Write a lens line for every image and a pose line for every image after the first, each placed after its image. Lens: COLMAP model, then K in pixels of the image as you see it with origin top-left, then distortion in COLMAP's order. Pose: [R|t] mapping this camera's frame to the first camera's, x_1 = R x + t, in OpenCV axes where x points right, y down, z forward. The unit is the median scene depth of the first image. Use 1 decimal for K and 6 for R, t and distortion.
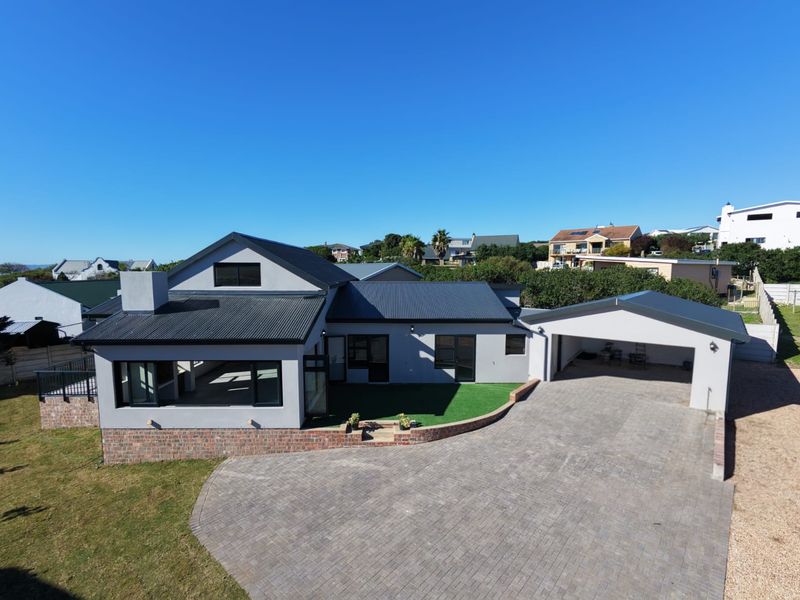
lens RADIAL K [[483.2, 0, 400.0], [0, 483.2, 300.0], [0, 0, 1]] dist [-0.002992, -0.000182]
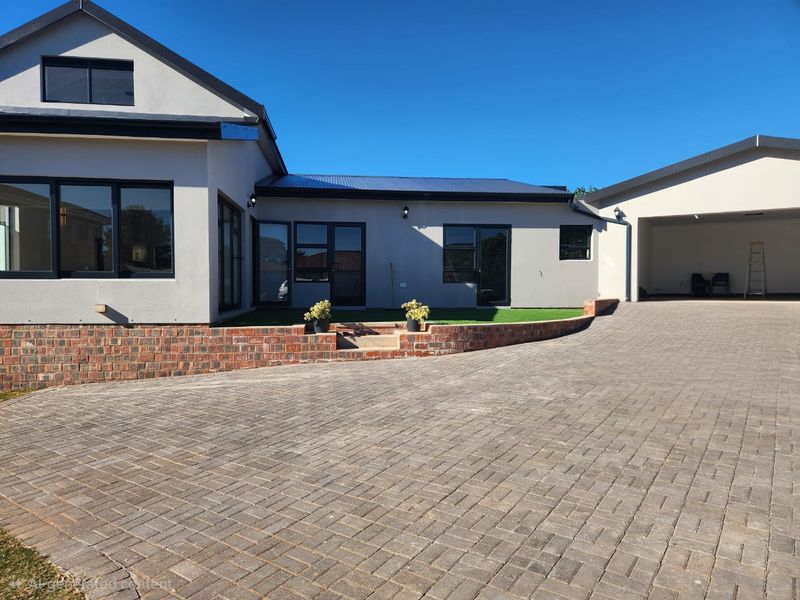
lens RADIAL K [[611.2, 0, 400.0], [0, 611.2, 300.0], [0, 0, 1]] dist [0.056321, -0.006458]
pose [[0.993427, 0.001011, 0.114460, -0.085901], [0.009106, 0.996093, -0.087835, 0.296167], [-0.114101, 0.088300, 0.989537, 0.353515]]
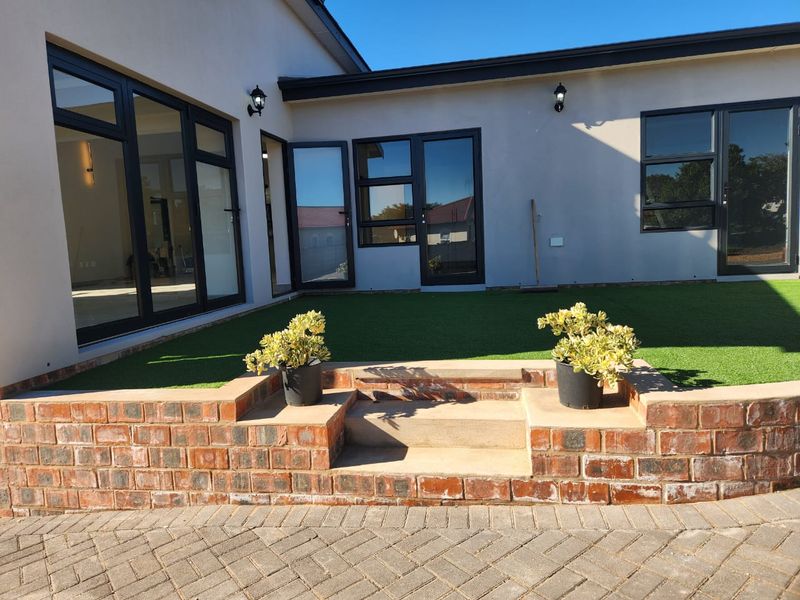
lens RADIAL K [[568.1, 0, 377.0], [0, 568.1, 298.7], [0, 0, 1]] dist [0.045137, -0.002668]
pose [[0.978670, -0.029015, -0.203379, -0.021903], [0.028030, 0.999577, -0.007721, 0.235319], [0.203517, 0.001856, 0.979070, 0.808457]]
